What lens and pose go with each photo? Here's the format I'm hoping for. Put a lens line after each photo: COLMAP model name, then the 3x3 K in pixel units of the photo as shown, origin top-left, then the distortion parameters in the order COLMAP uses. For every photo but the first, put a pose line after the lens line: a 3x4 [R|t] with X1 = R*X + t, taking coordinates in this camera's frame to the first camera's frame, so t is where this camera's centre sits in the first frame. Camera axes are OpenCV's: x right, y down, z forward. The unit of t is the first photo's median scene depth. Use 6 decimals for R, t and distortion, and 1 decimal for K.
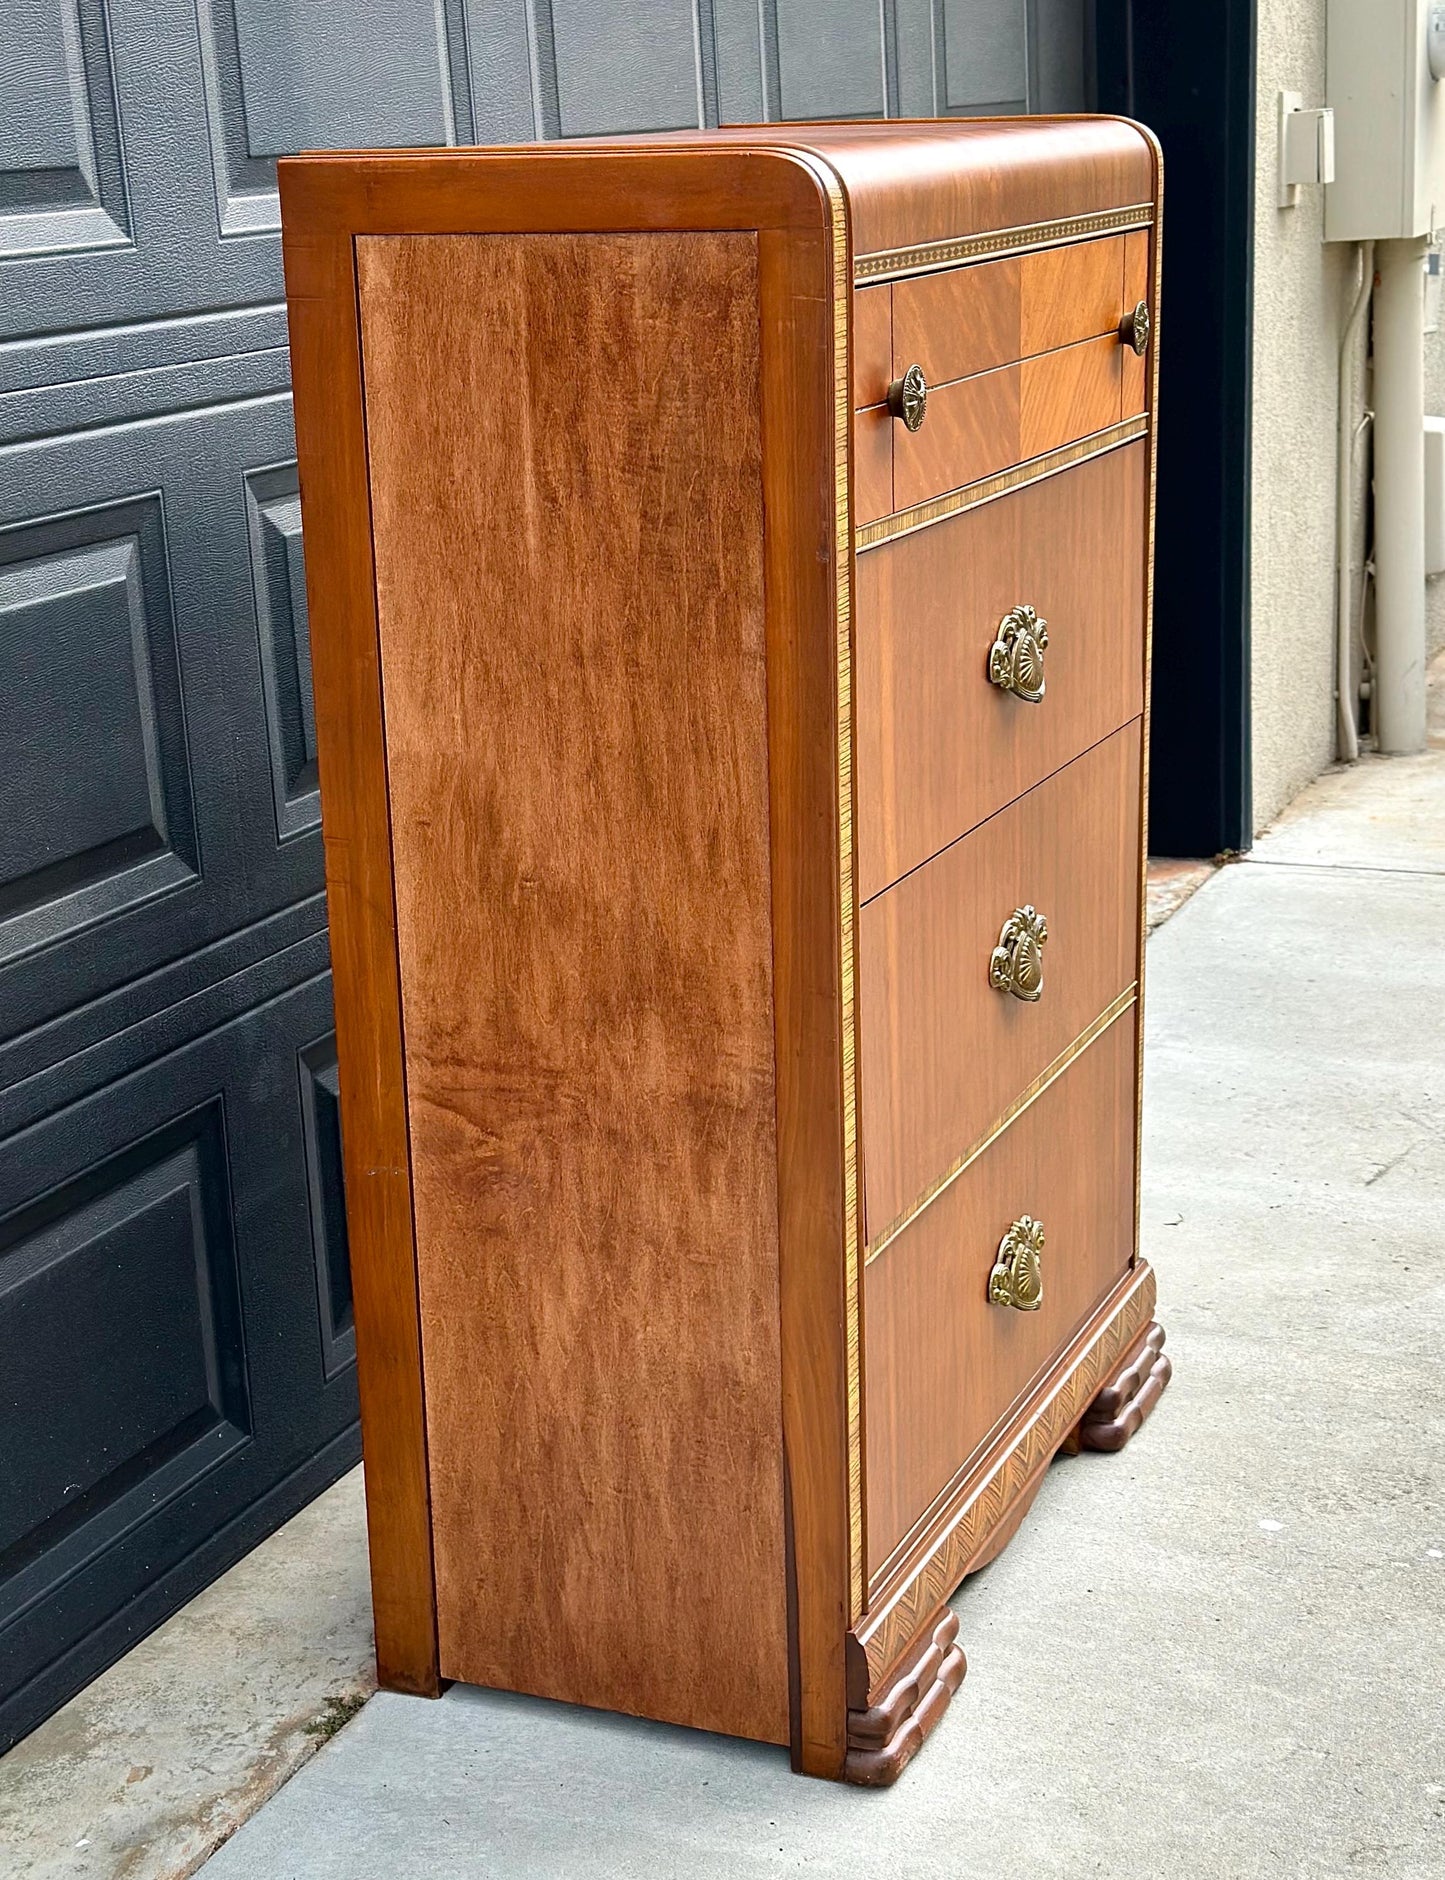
lens RADIAL K [[3139.2, 0, 719.5], [0, 3139.2, 1045.9], [0, 0, 1]] dist [0.211078, -0.182934]
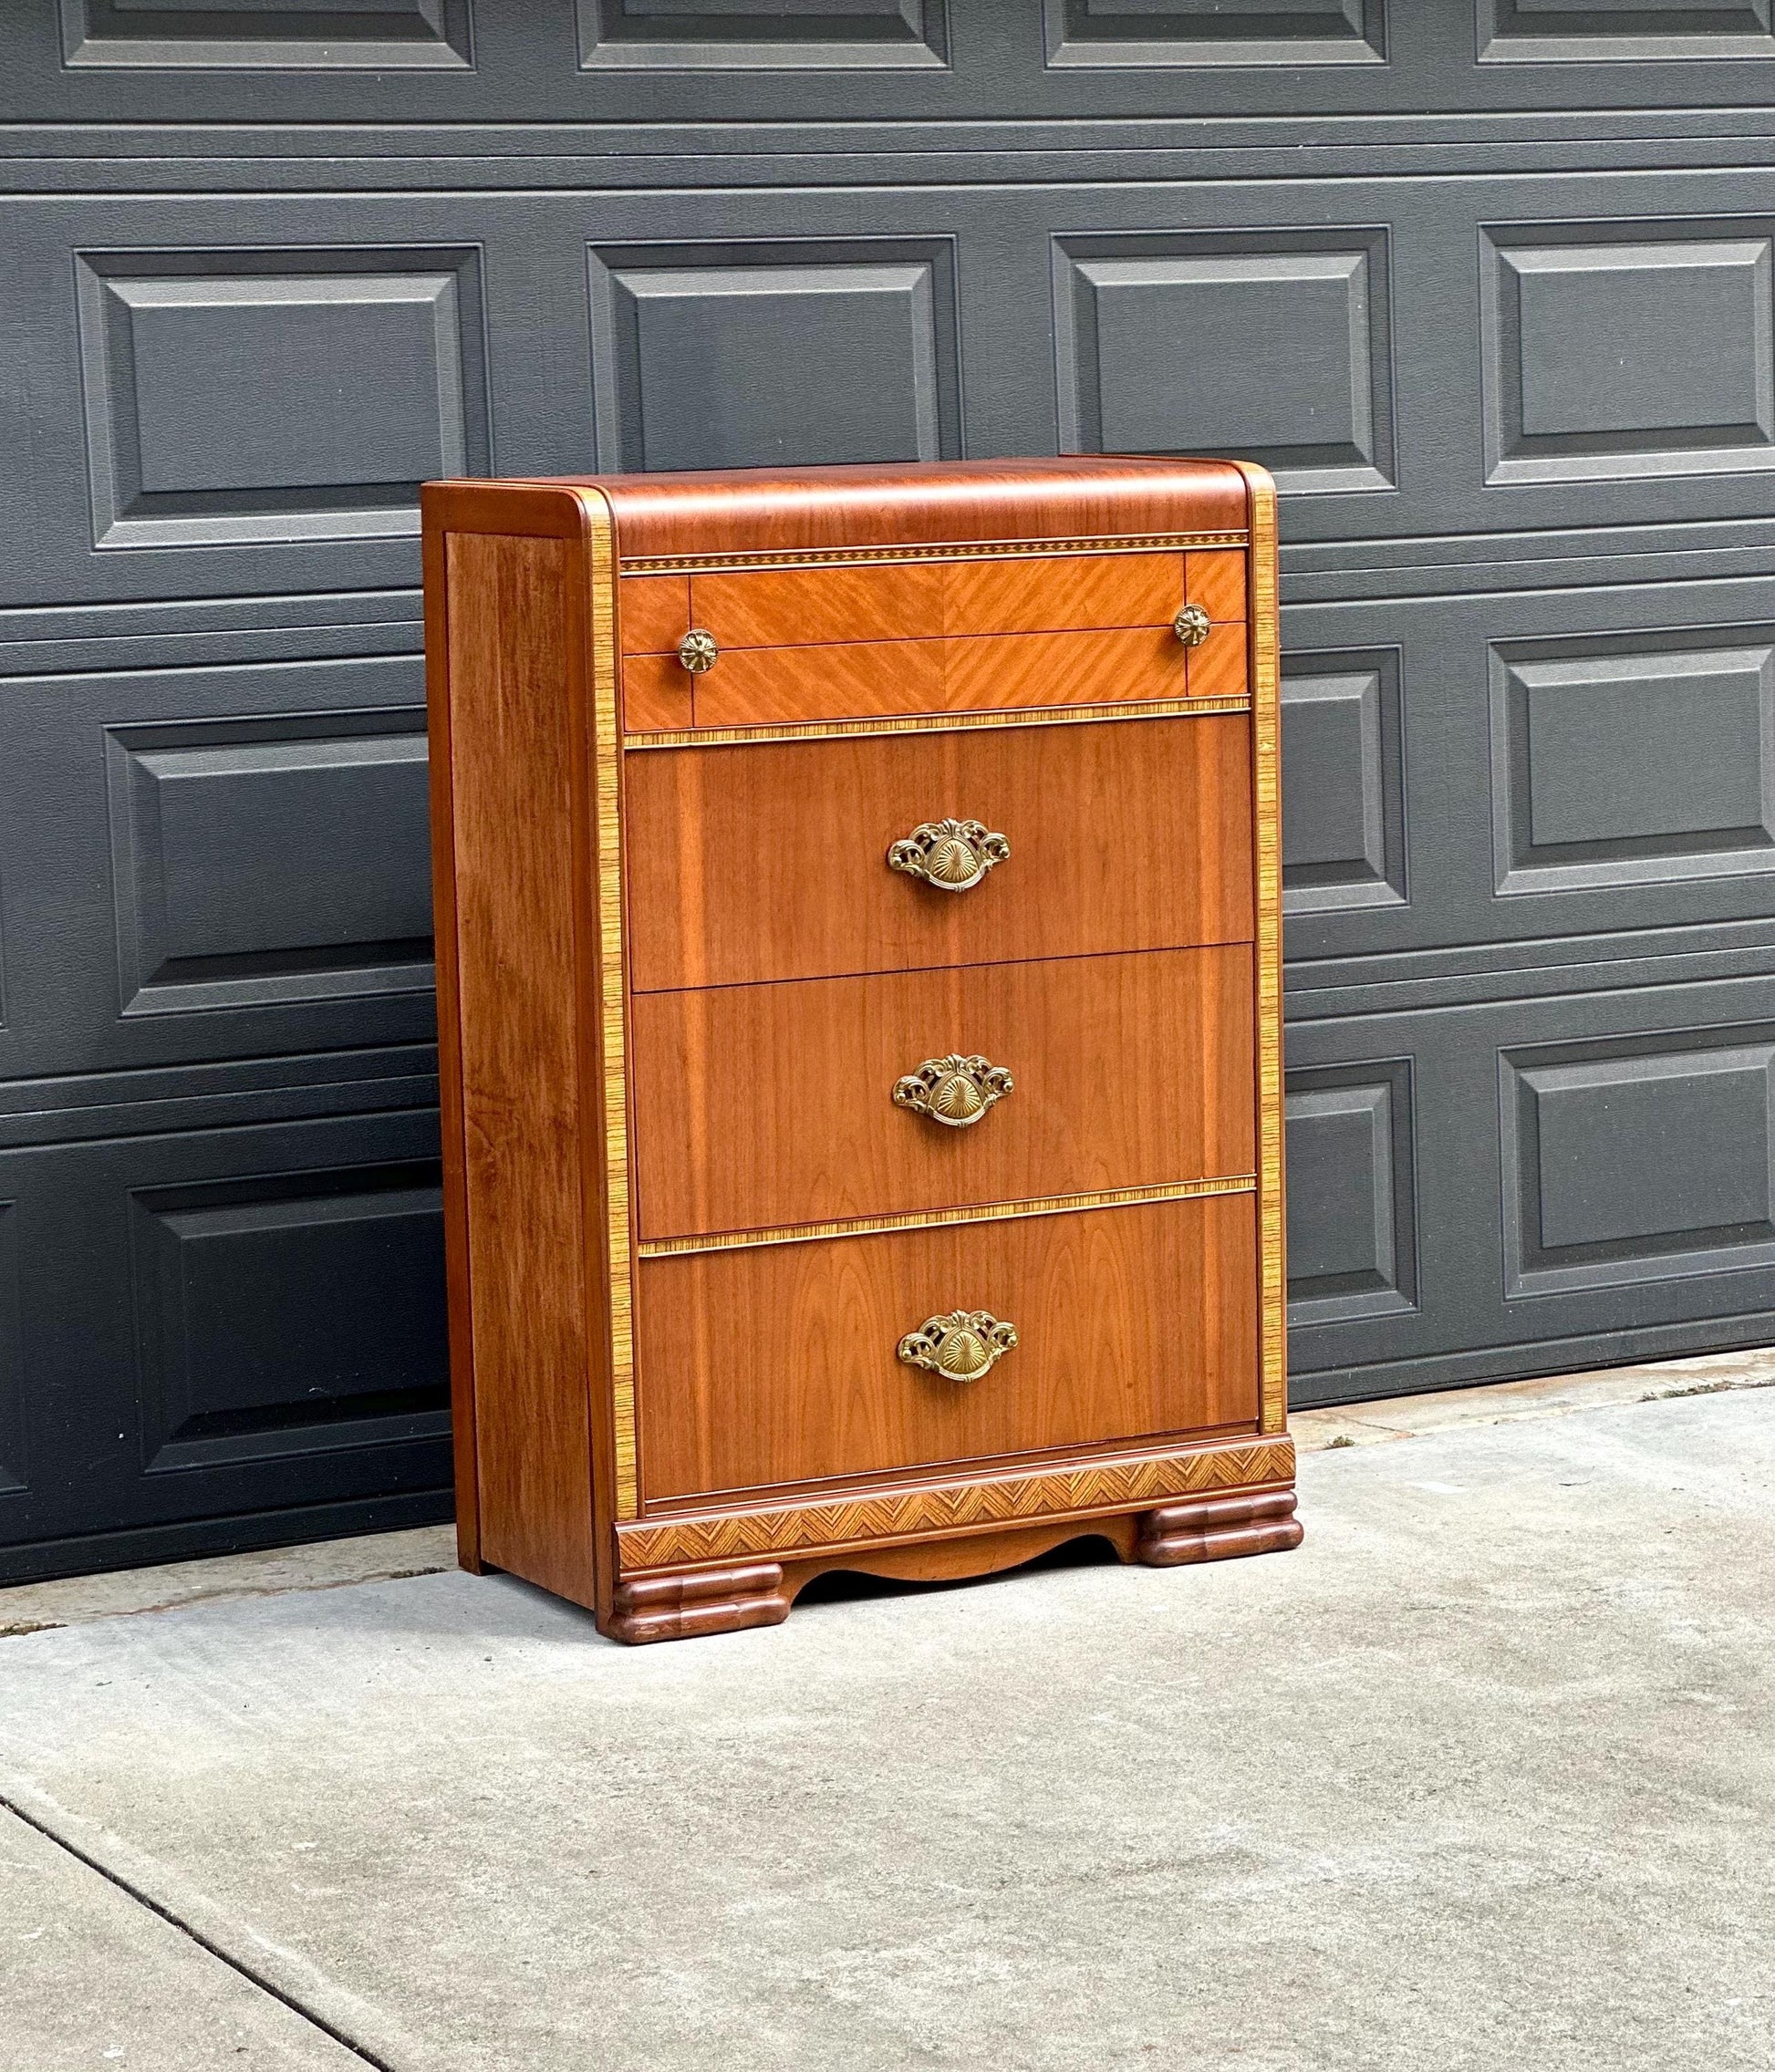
lens RADIAL K [[5583.2, 0, 893.6], [0, 5583.2, 1193.9], [0, 0, 1]] dist [-0.072967, 1.970652]
pose [[0.777740, 0.106610, -0.619479, 1.626999], [-0.180990, 0.981757, -0.058271, 0.163159], [0.601965, 0.157440, 0.782848, -0.857281]]
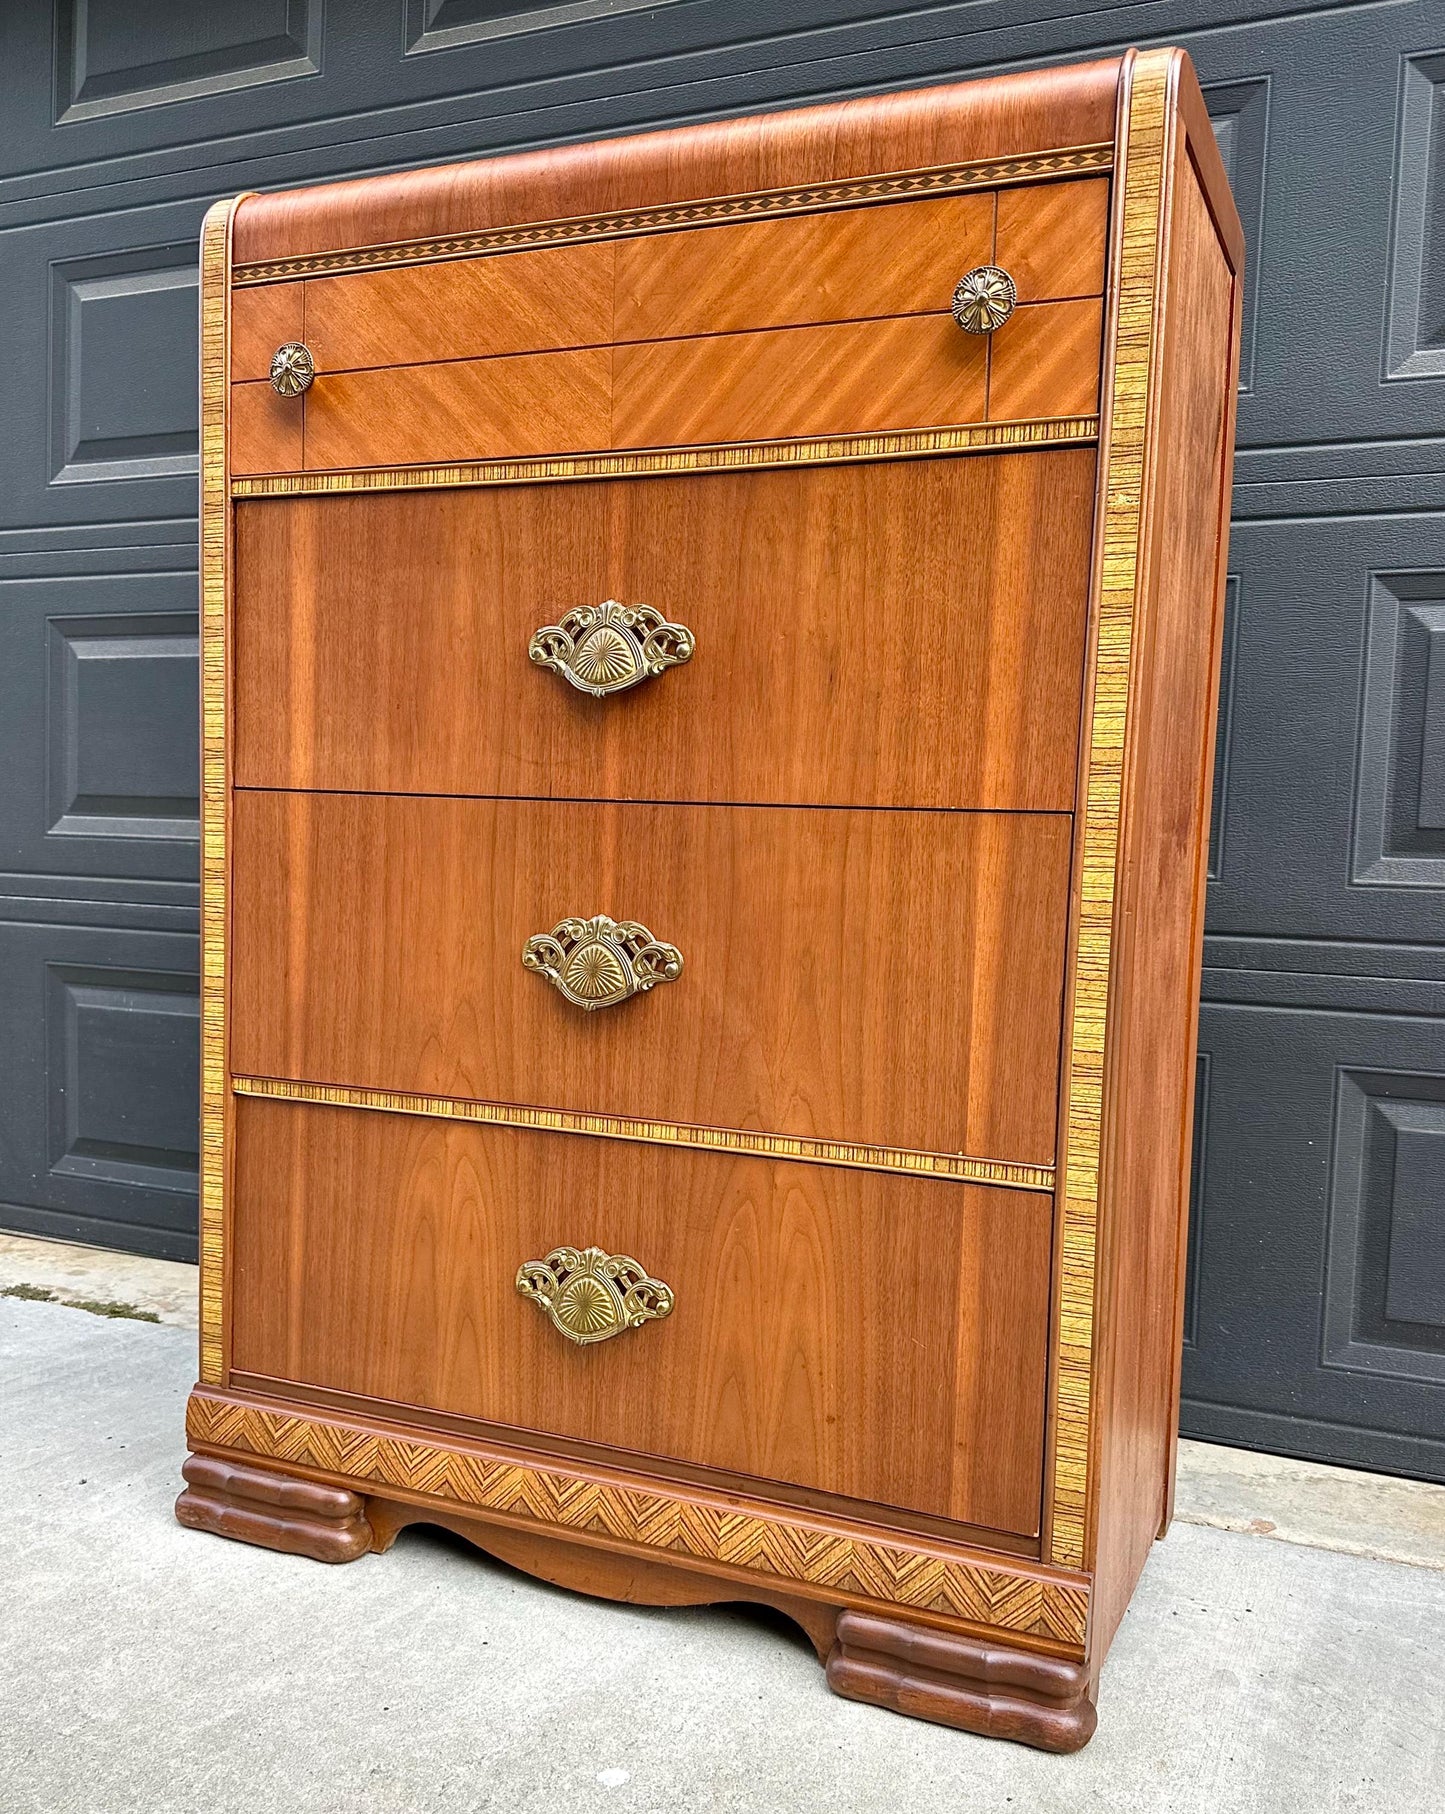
lens RADIAL K [[1530.9, 0, 747.3], [0, 1530.9, 974.3], [0, 0, 1]] dist [0.231169, -0.509583]
pose [[-0.013424, 0.119431, -0.992752, 0.626918], [-0.321494, 0.939608, 0.117385, -0.105829], [0.946816, 0.320739, 0.025783, 1.131502]]
